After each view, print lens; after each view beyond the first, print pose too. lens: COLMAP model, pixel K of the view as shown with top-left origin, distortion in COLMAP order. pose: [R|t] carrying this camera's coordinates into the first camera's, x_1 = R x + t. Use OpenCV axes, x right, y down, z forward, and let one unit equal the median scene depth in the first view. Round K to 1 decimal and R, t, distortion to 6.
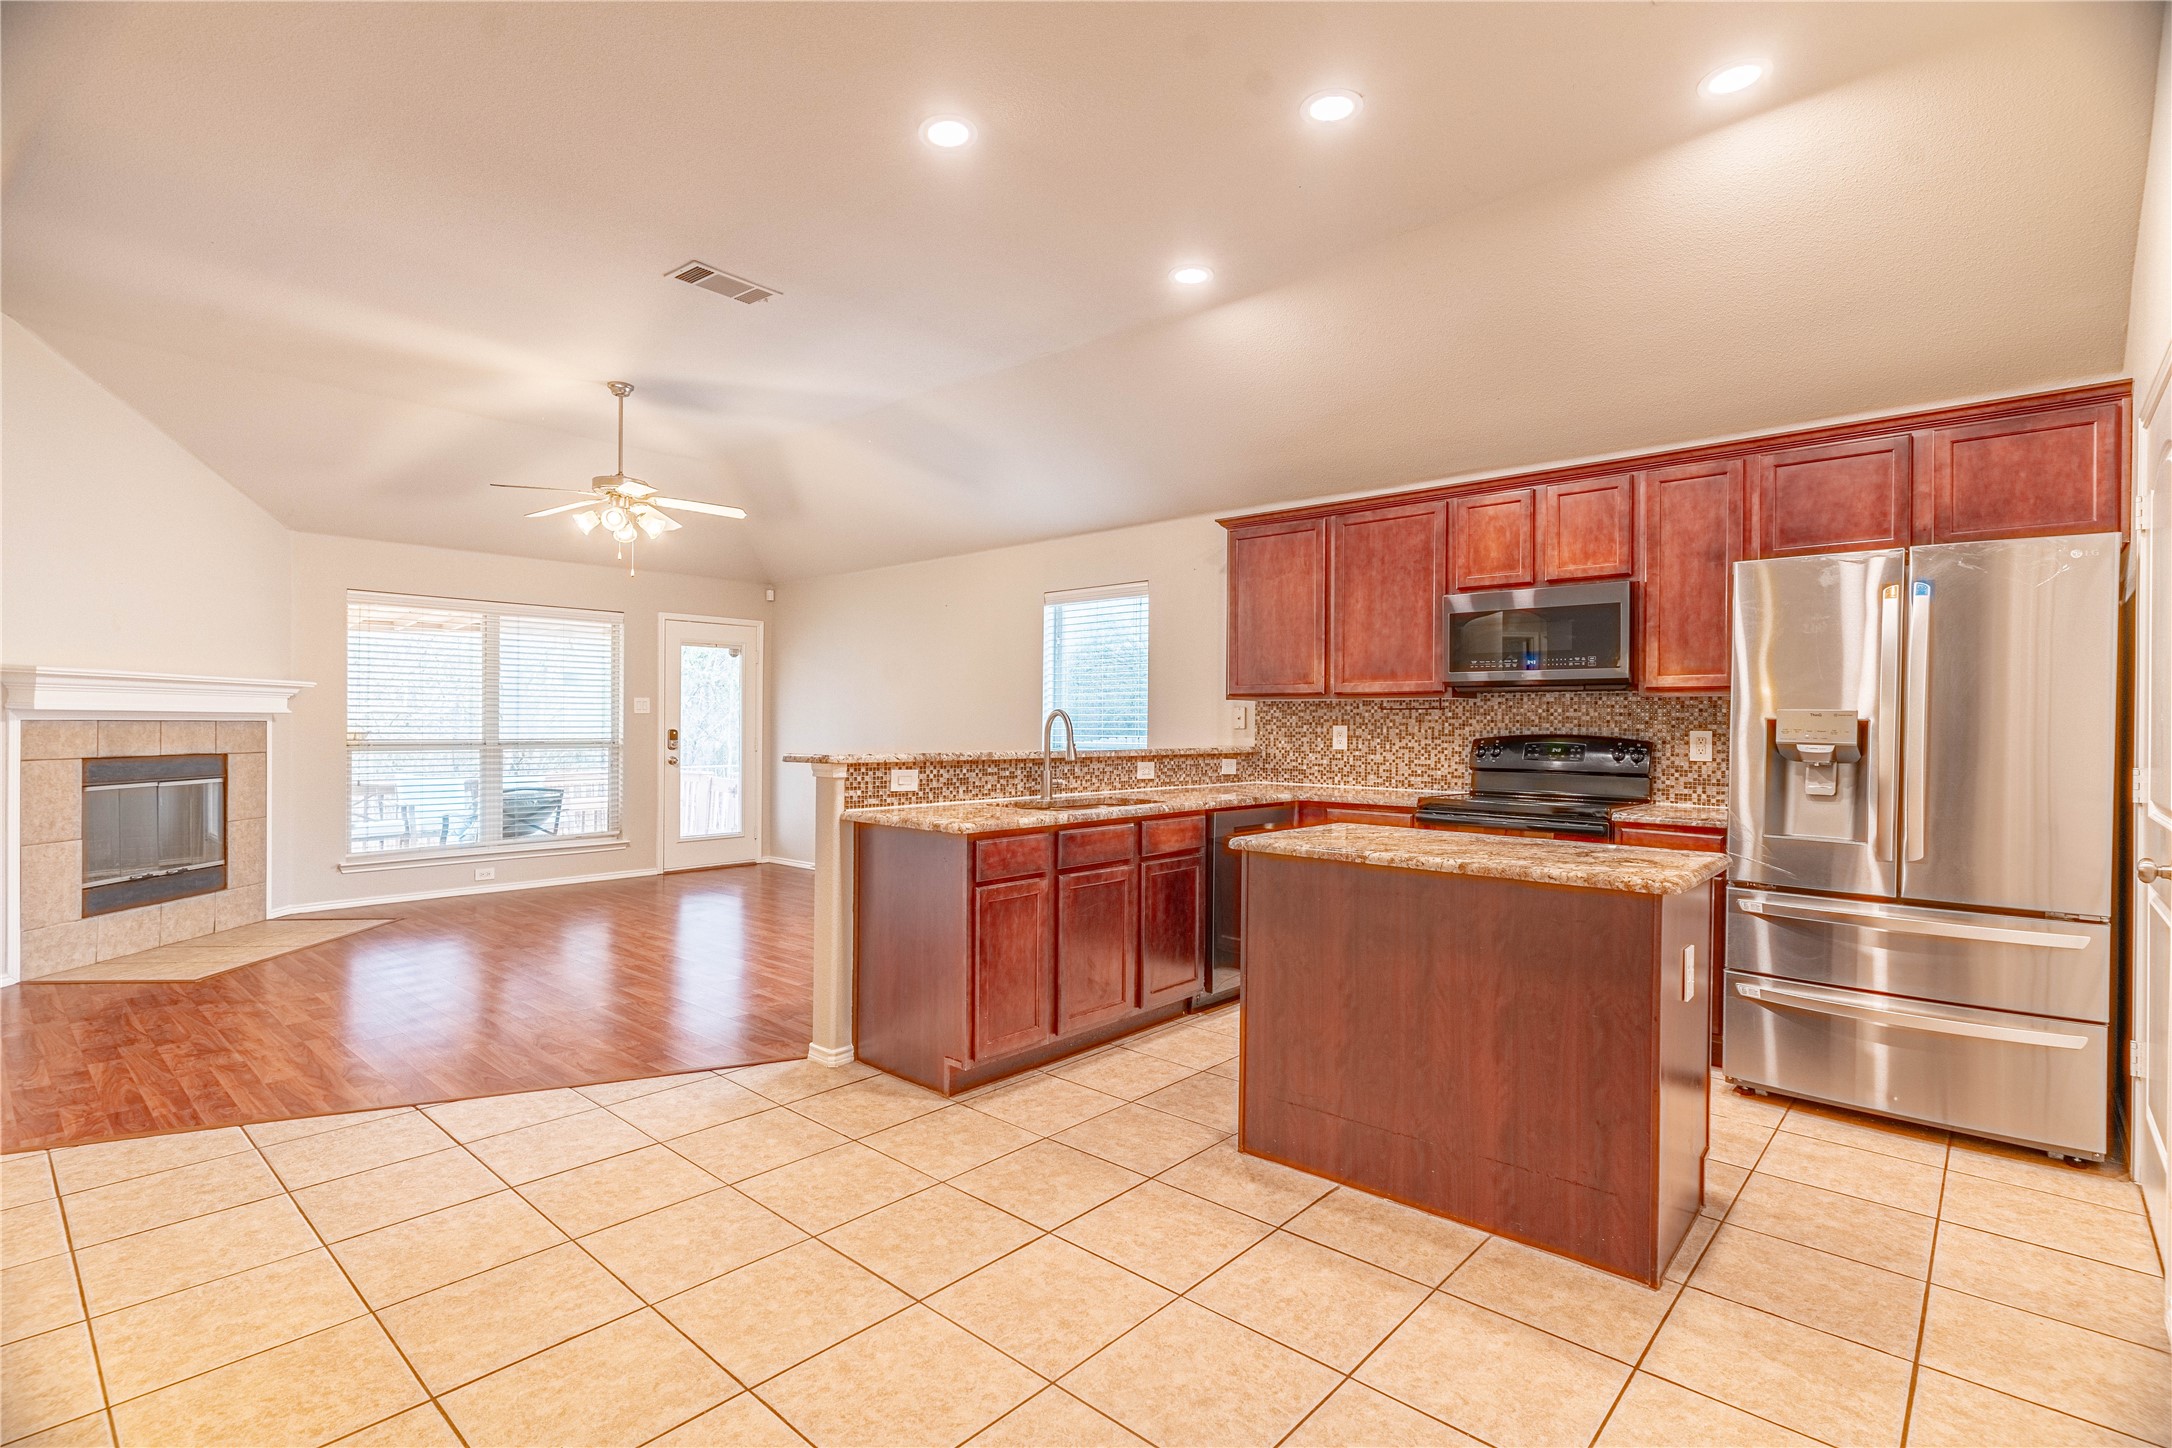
lens RADIAL K [[1012.6, 0, 1067.2], [0, 1012.6, 729.3], [0, 0, 1]] dist [0.001430, 0.000553]
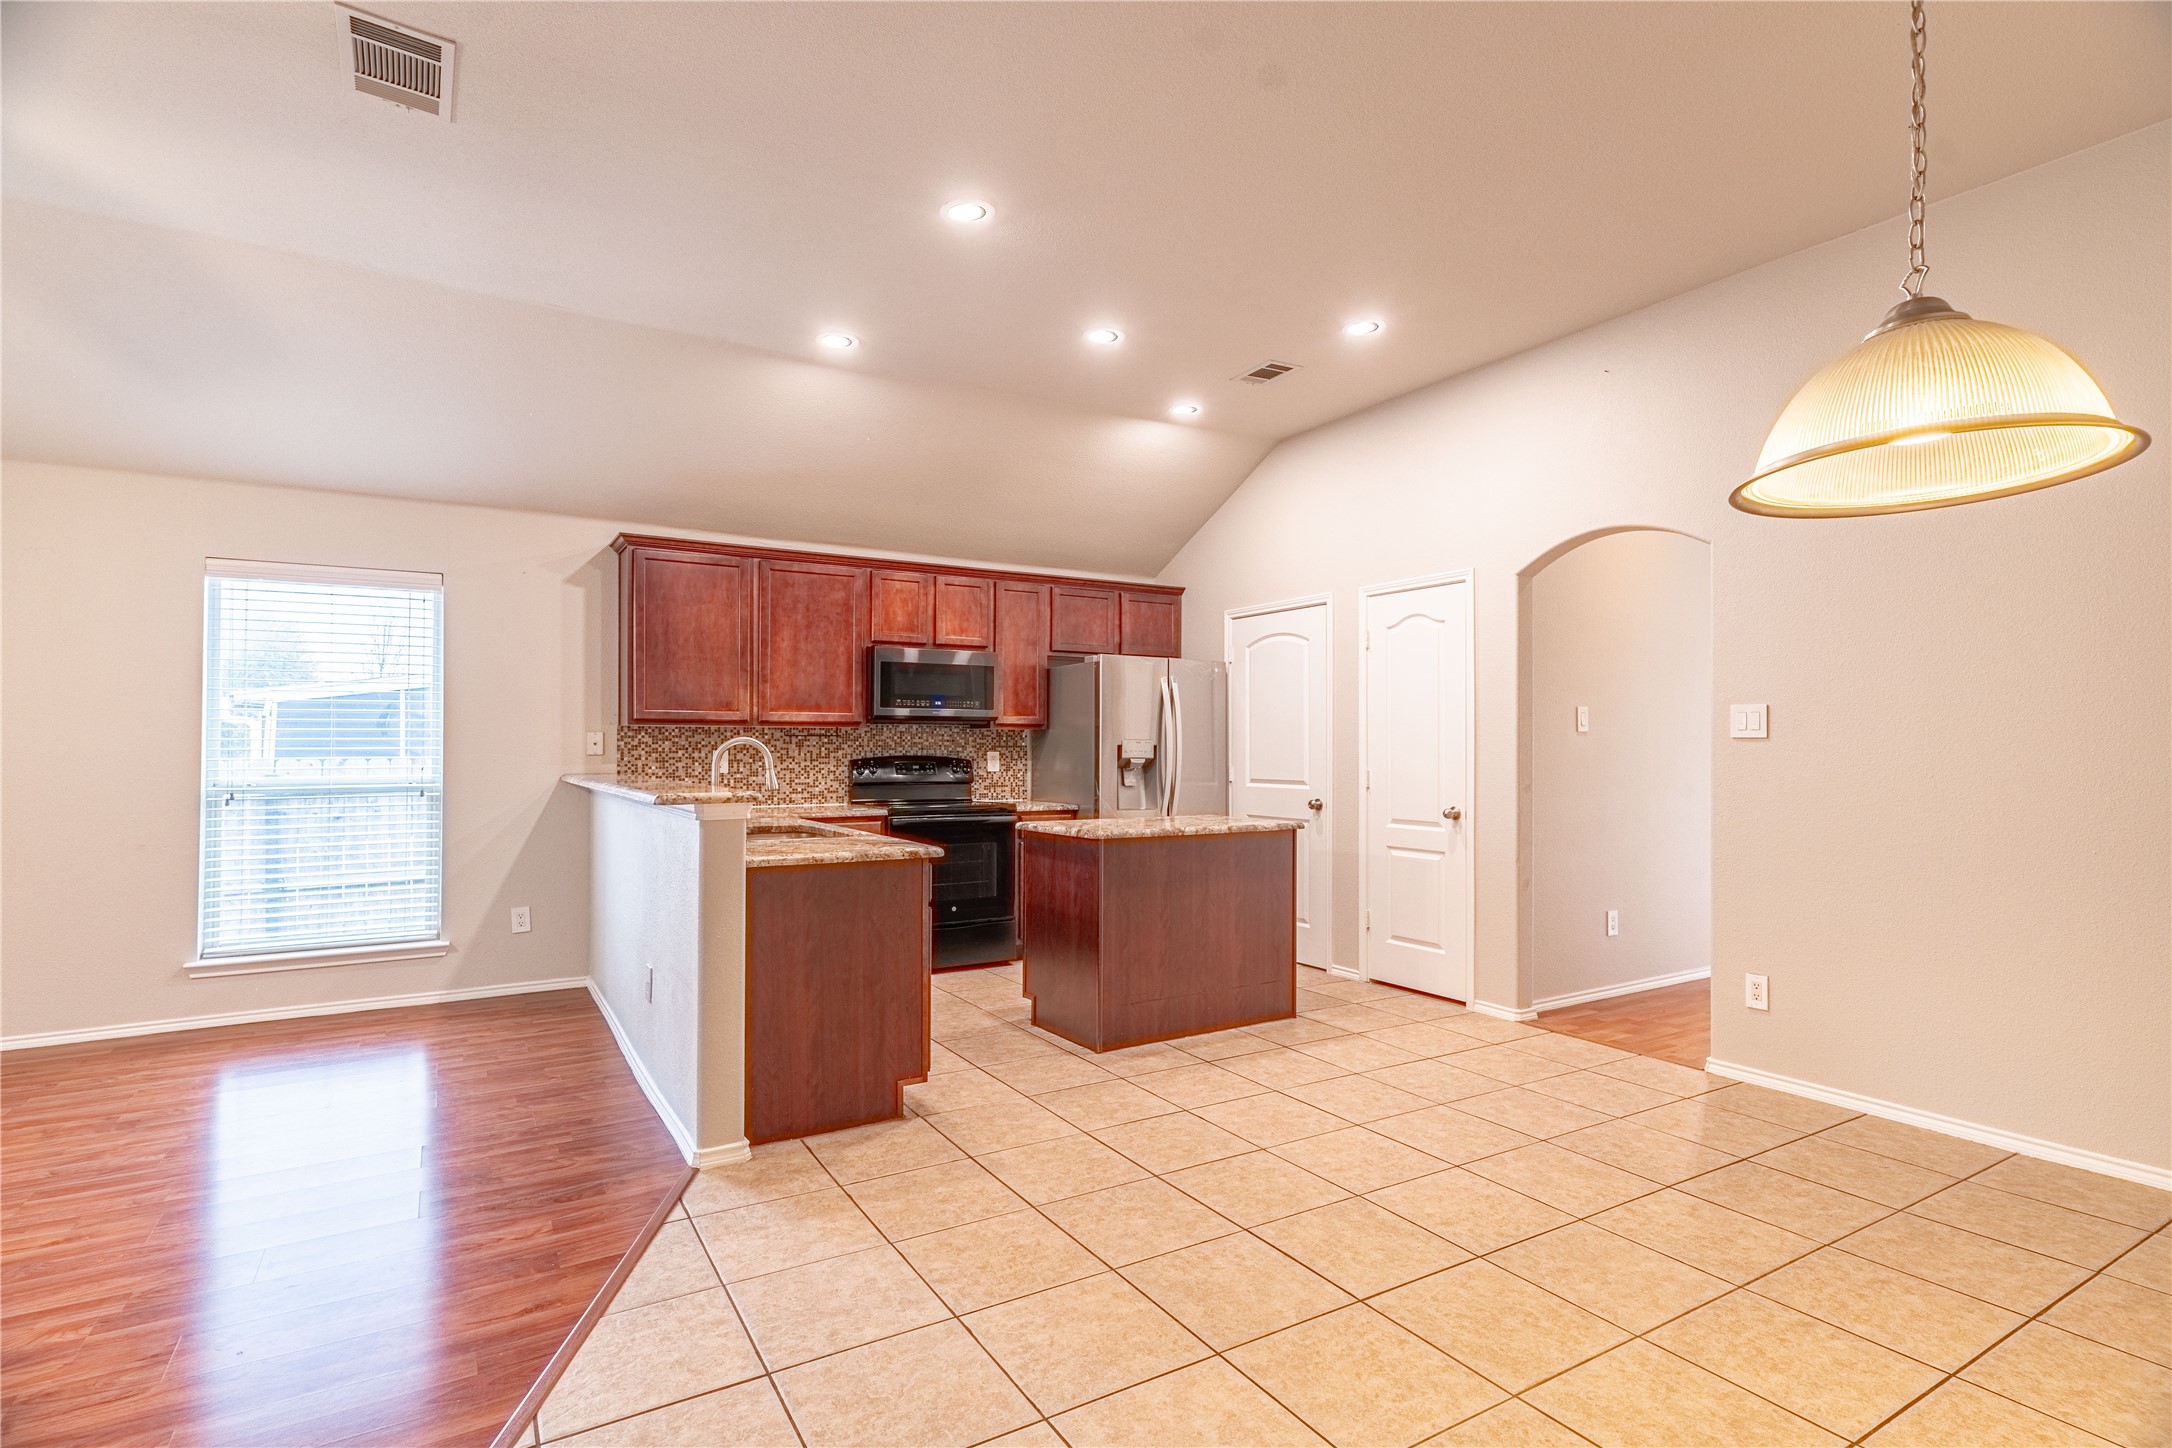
lens RADIAL K [[1054.2, 0, 1053.0], [0, 1054.2, 745.7], [0, 0, 1]] dist [0.003779, 0.000323]
pose [[0.306628, -0.006188, 0.951809, -0.928085], [0.008123, 0.999959, 0.003884, -0.013978], [-0.951795, 0.006541, 0.306666, 0.450929]]
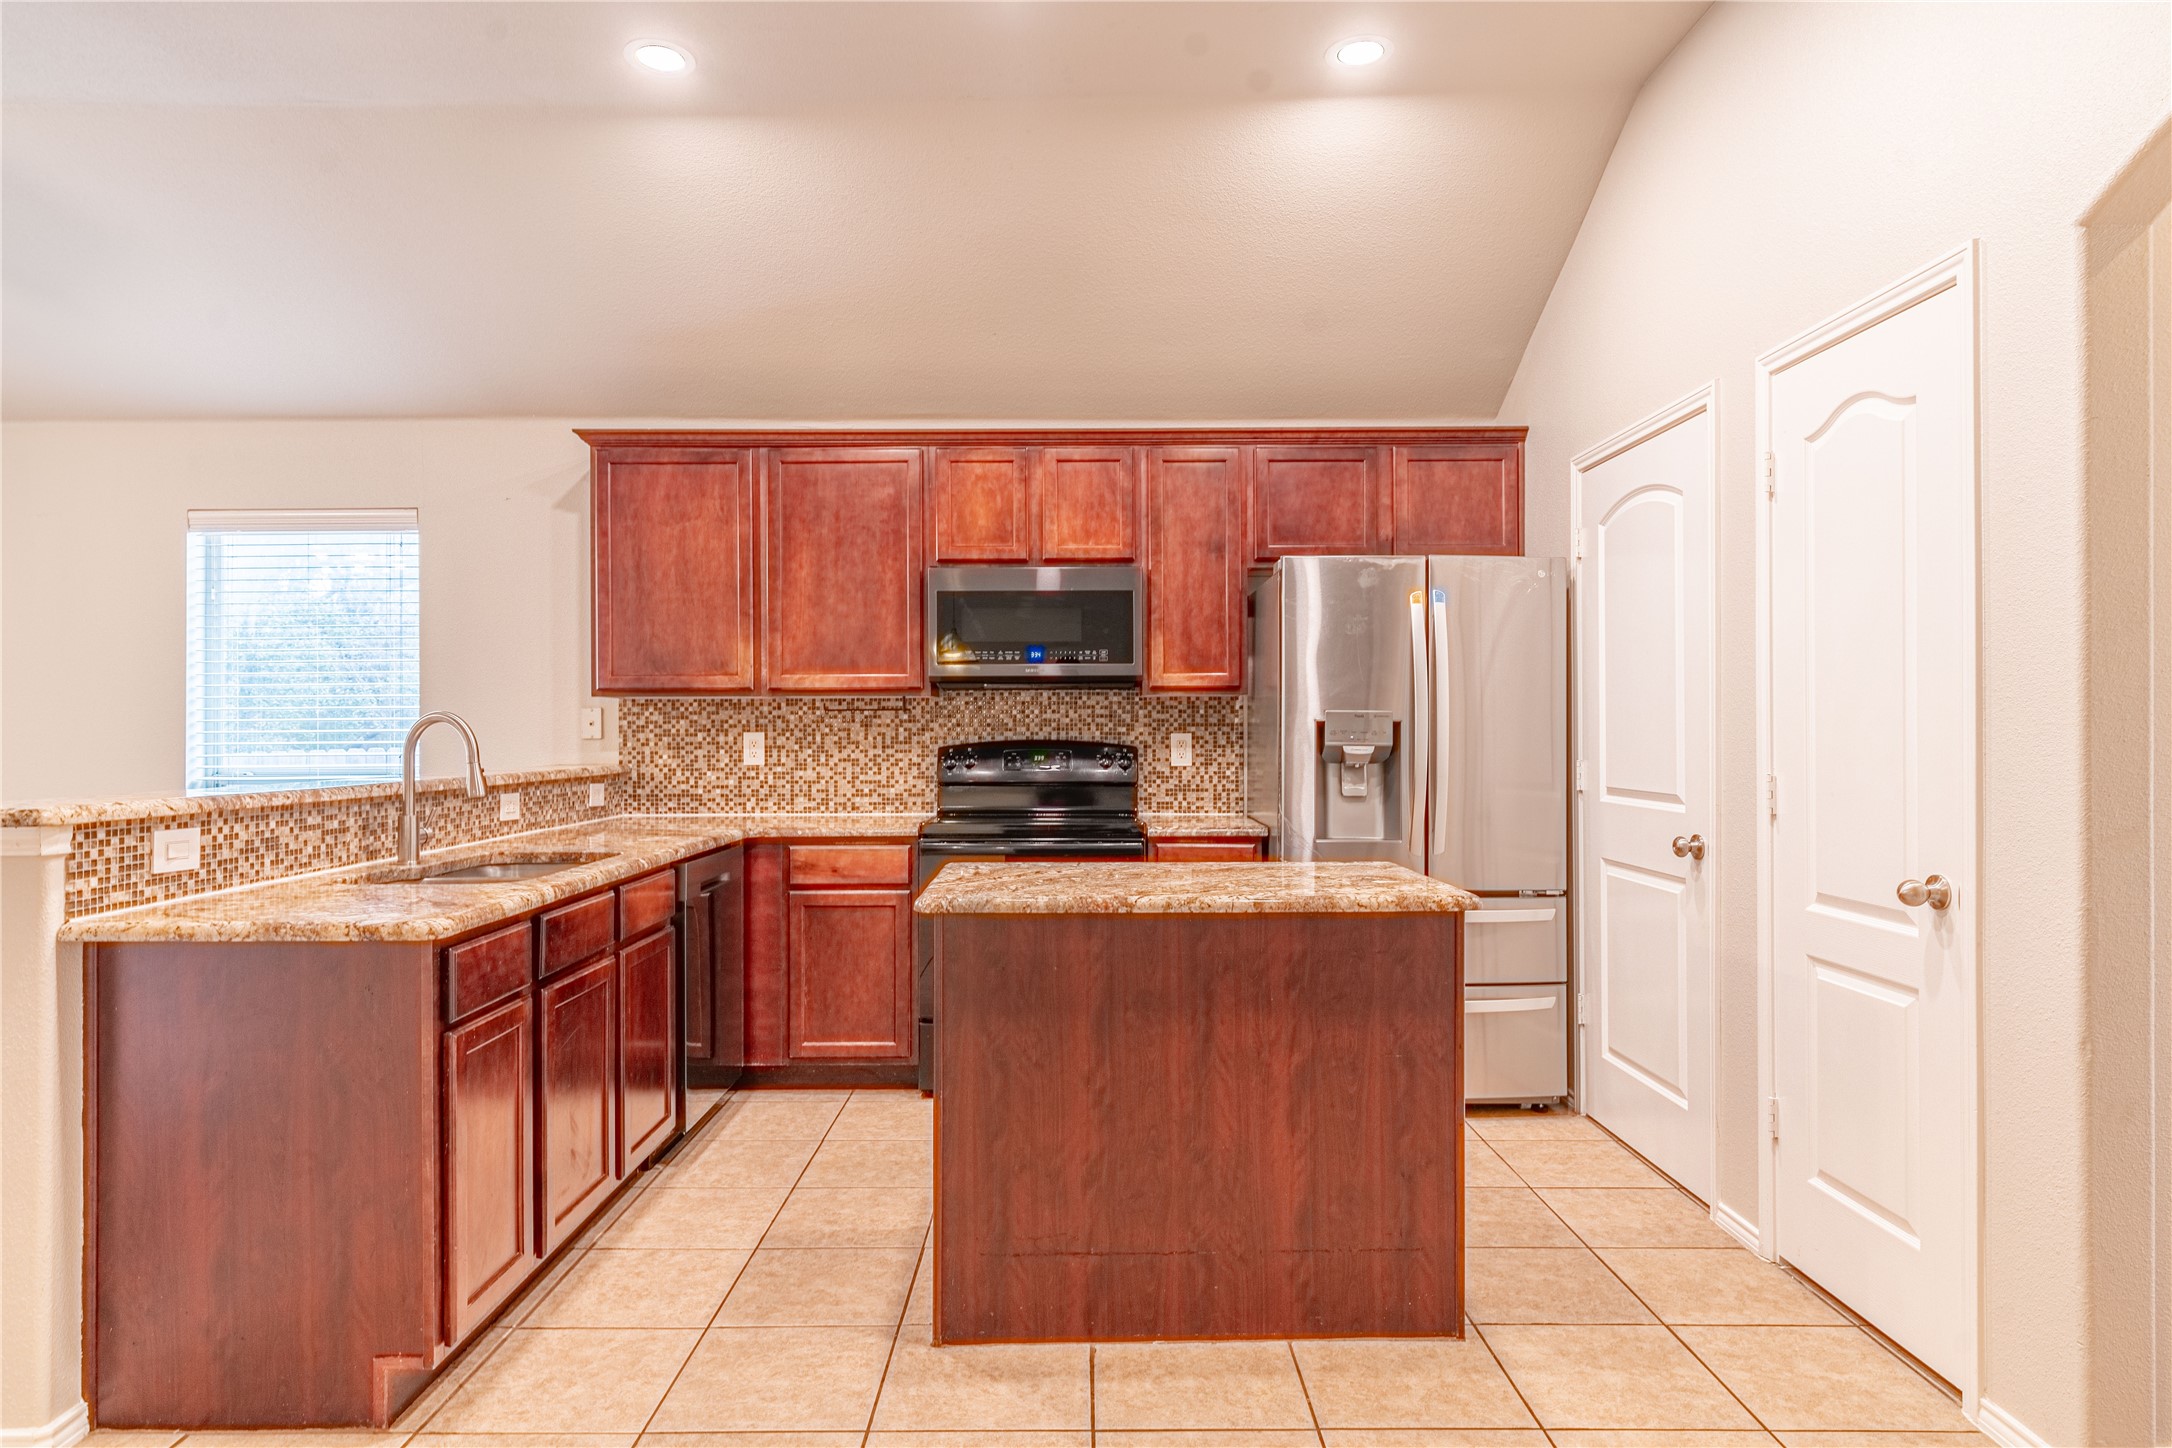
lens RADIAL K [[1284.2, 0, 1072.0], [0, 1284.2, 728.5], [0, 0, 1]] dist [0.000118, 0.001336]
pose [[0.738591, -0.010760, 0.674068, -0.261425], [0.013953, 0.999902, 0.000673, -0.005517], [-0.674009, 0.008908, 0.738669, 0.207854]]
